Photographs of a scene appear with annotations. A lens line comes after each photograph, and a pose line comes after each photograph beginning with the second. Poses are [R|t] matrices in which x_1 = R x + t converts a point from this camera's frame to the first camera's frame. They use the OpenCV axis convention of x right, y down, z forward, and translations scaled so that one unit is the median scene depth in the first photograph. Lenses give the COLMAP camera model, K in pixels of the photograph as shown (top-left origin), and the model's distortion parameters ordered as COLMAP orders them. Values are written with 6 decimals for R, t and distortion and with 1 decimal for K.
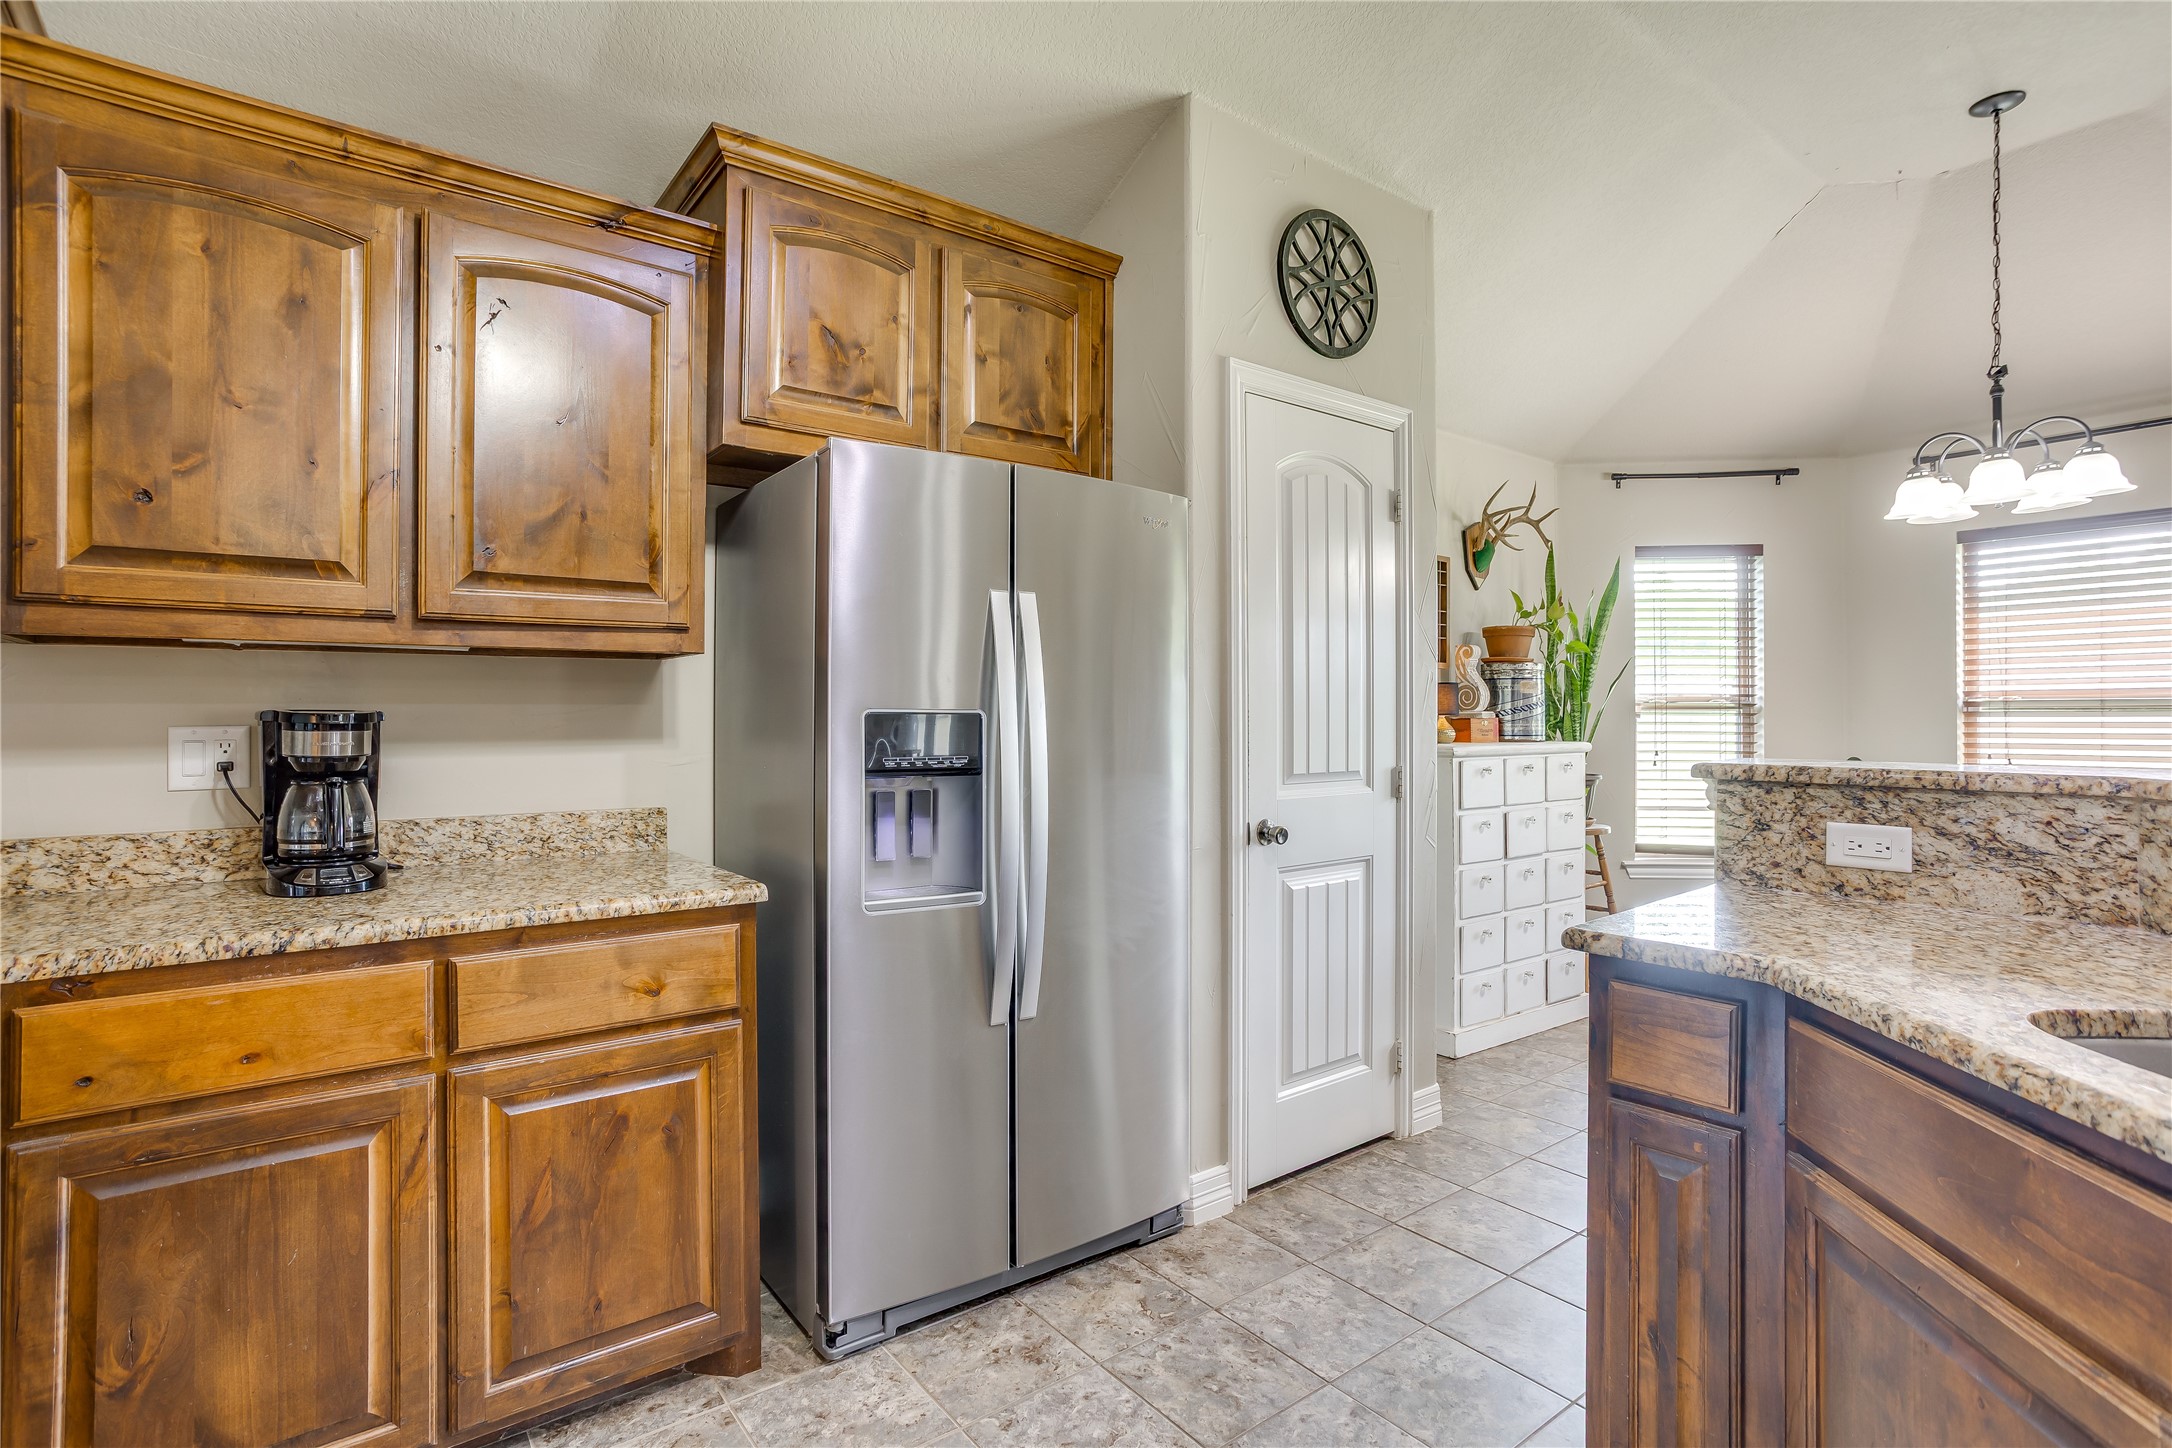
lens RADIAL K [[1057.5, 0, 1063.2], [0, 1057.5, 712.3], [0, 0, 1]] dist [-0.041225, 0.024717]
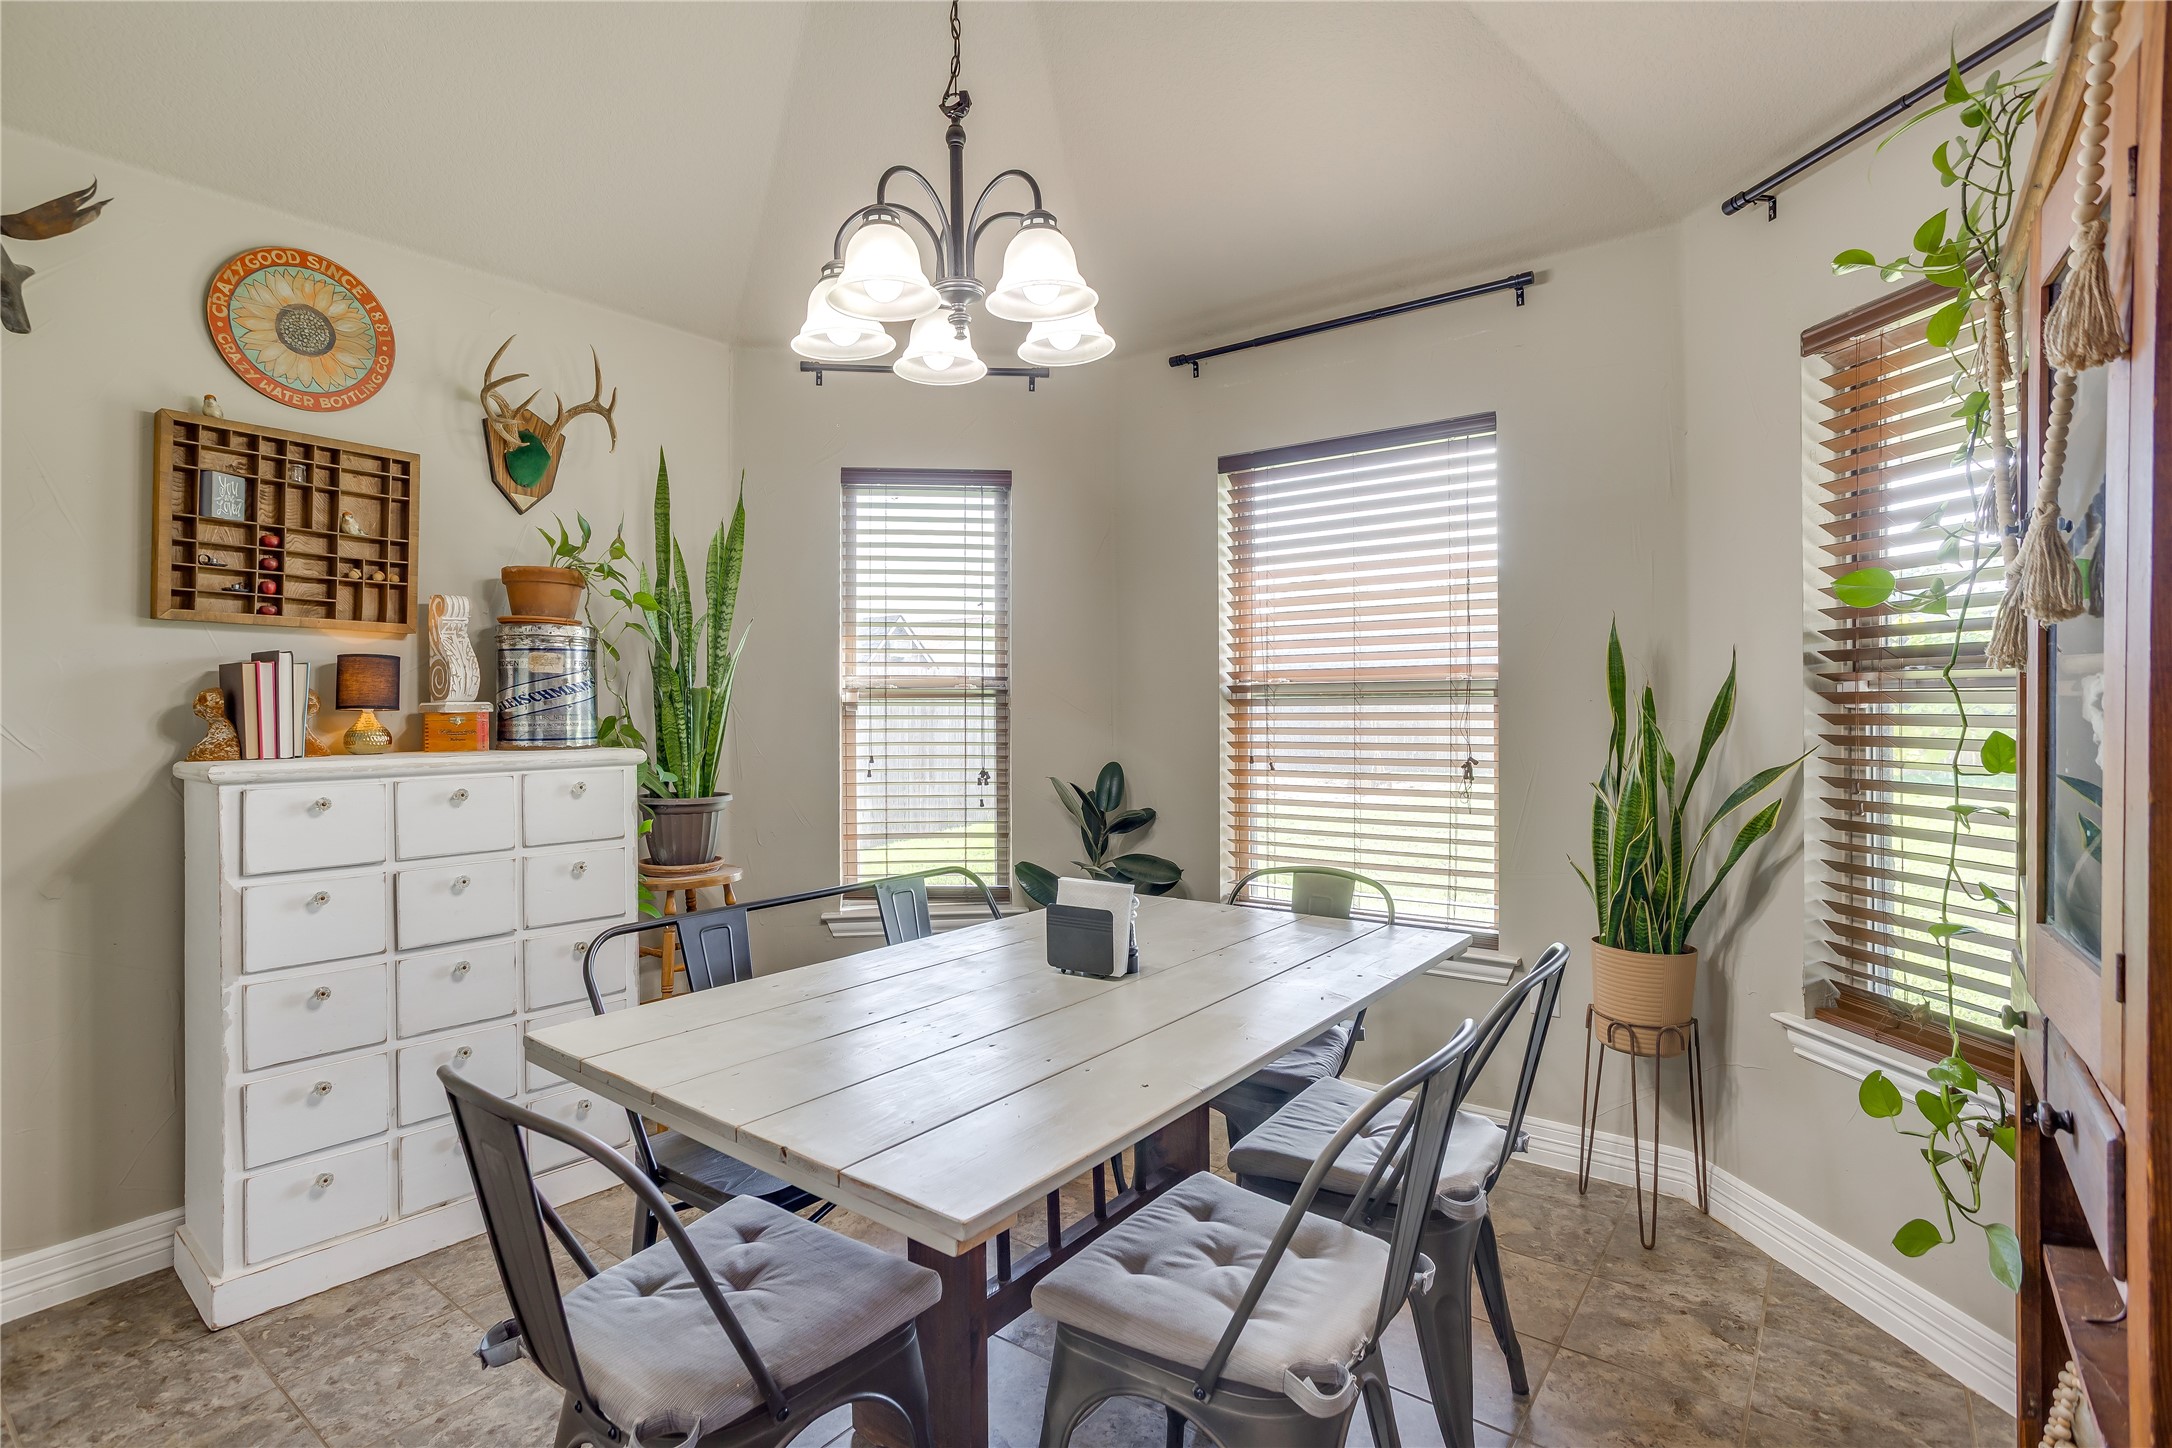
lens RADIAL K [[1057.5, 0, 1058.2], [0, 1057.5, 695.1], [0, 0, 1]] dist [-0.041225, 0.024717]
pose [[0.968690, -0.001823, 0.248268, 0.962160], [0.003670, 0.999969, -0.006976, 0.001942], [-0.248248, 0.007669, 0.968666, 0.512755]]
